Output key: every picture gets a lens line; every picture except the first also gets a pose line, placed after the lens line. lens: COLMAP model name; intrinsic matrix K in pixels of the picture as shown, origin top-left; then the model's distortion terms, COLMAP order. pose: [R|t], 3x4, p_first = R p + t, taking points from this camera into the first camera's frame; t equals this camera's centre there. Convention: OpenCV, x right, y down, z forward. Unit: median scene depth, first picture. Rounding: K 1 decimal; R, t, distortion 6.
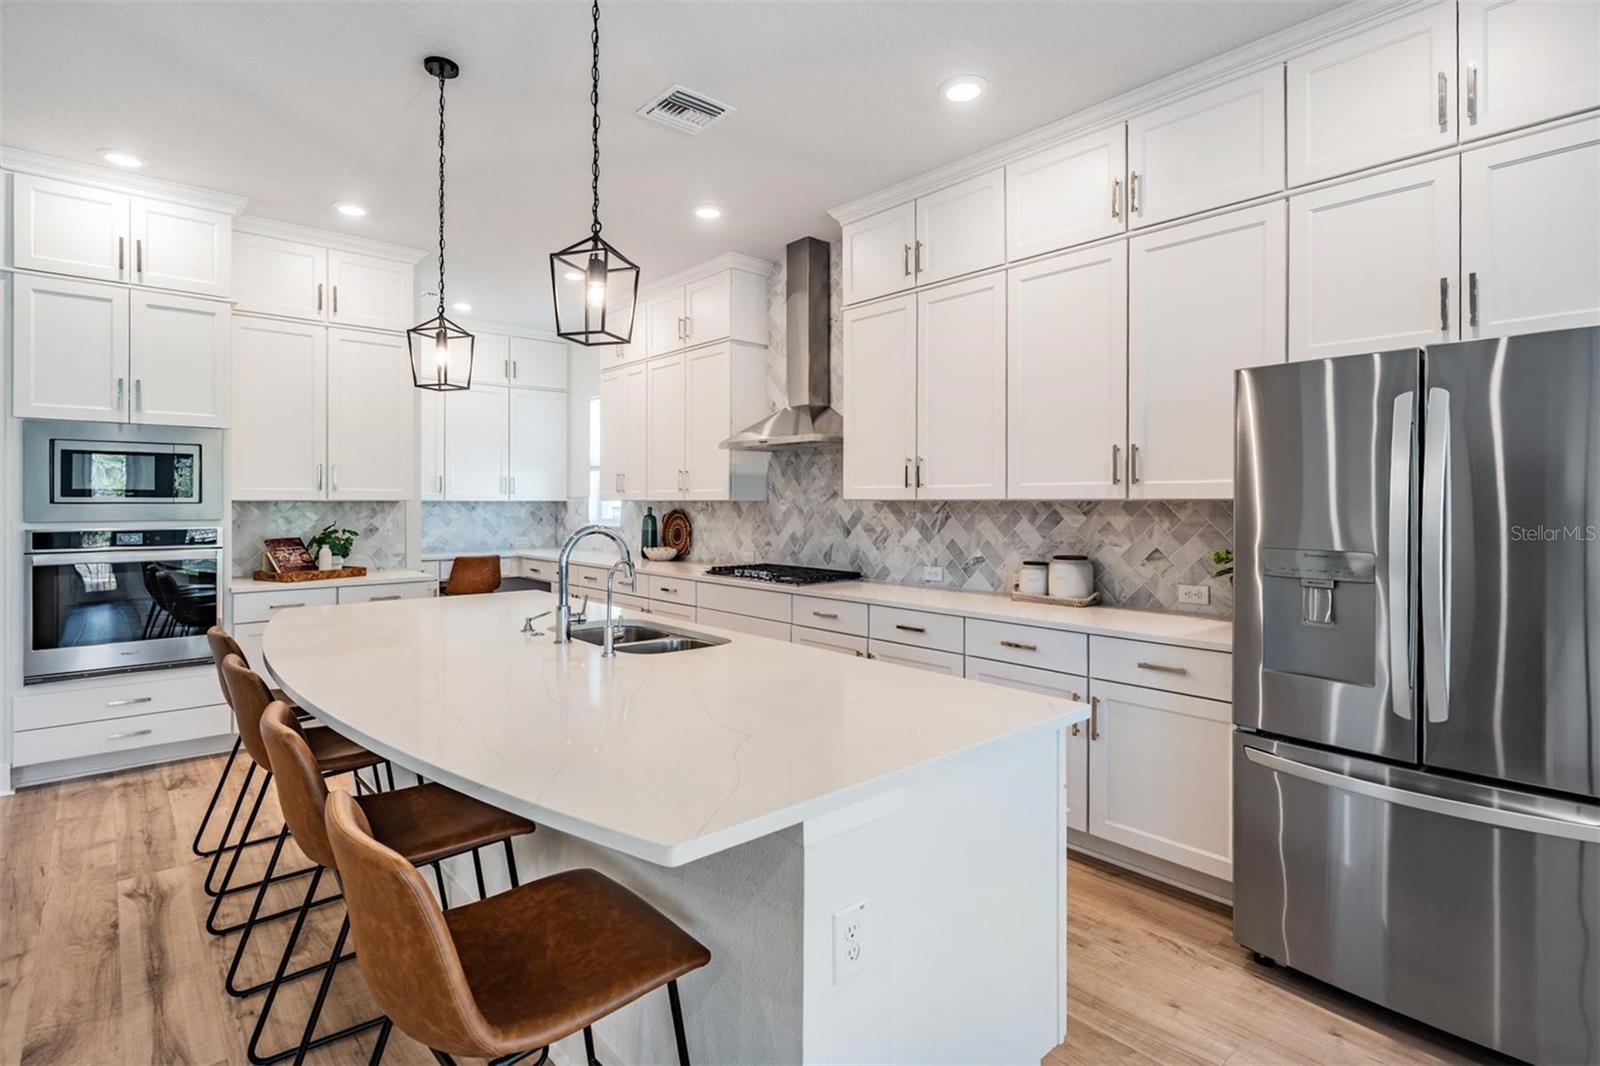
lens RADIAL K [[779.7, 0, 799.7], [0, 779.7, 505.3], [0, 0, 1]] dist [-0.002314, -0.000274]
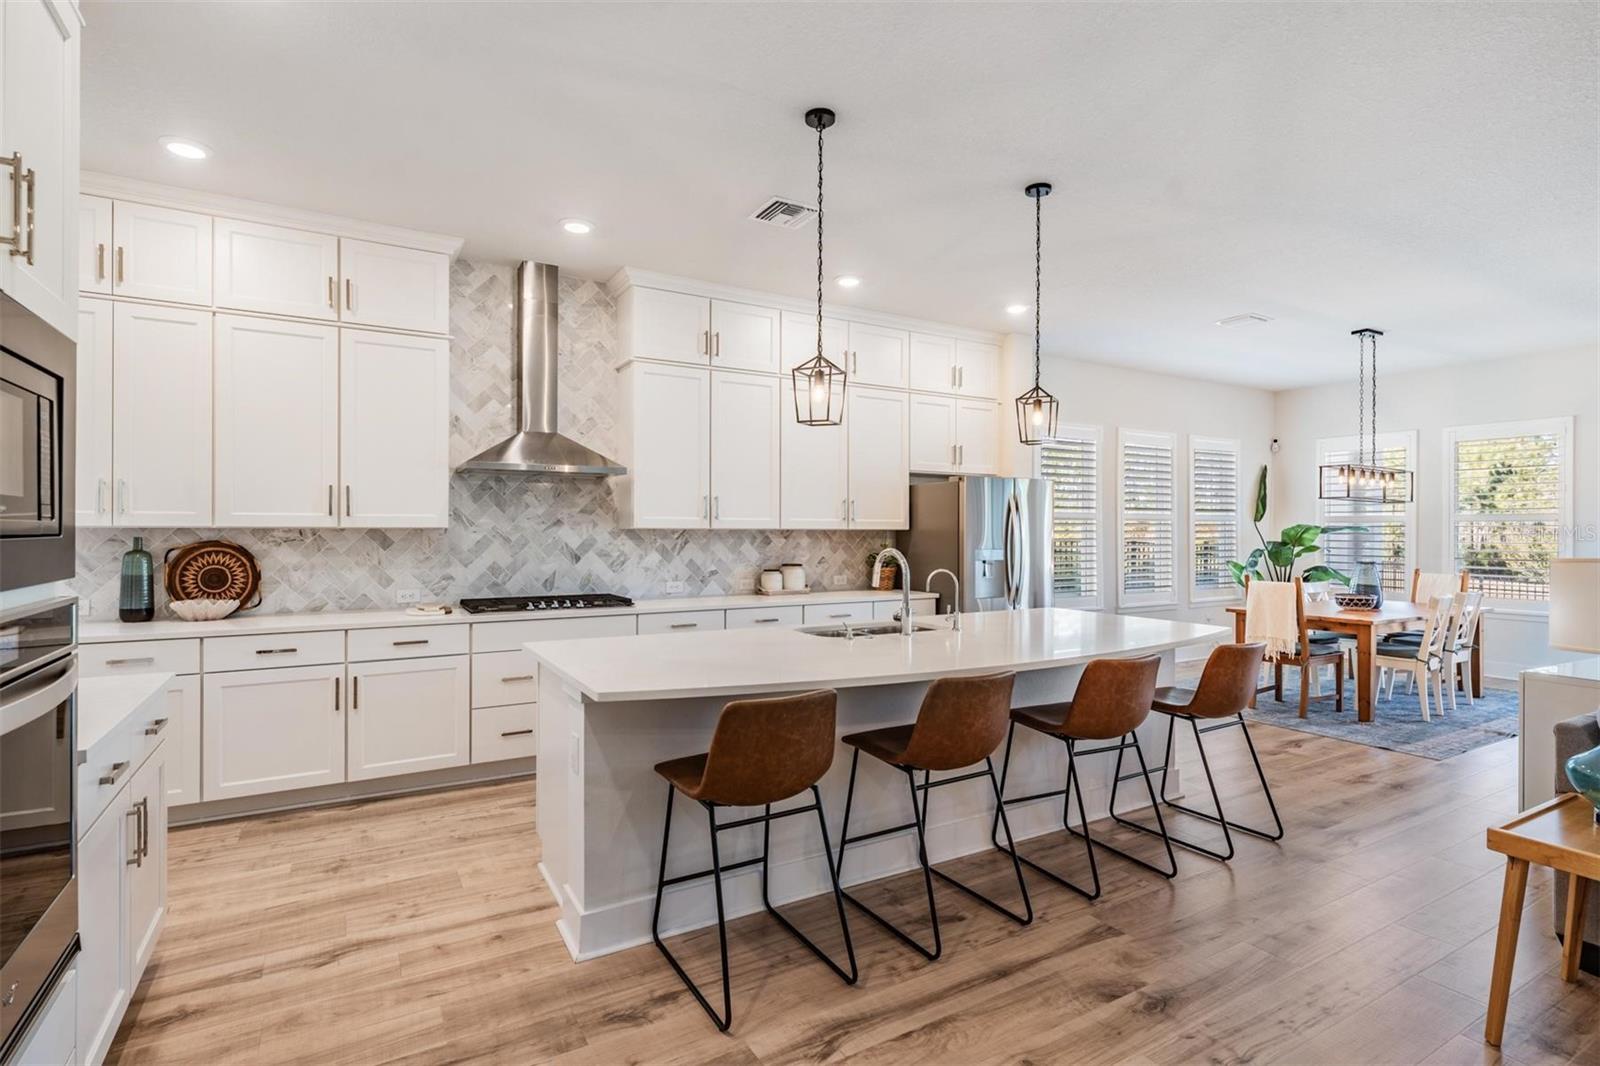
lens RADIAL K [[779.1, 0, 787.5], [0, 779.1, 530.7], [0, 0, 1]] dist [0.001092, 0.000187]
pose [[0.206172, -0.001753, 0.978514, -0.921415], [0.000894, 0.999998, 0.001603, -0.004844], [-0.978515, 0.000544, 0.206174, 0.504732]]
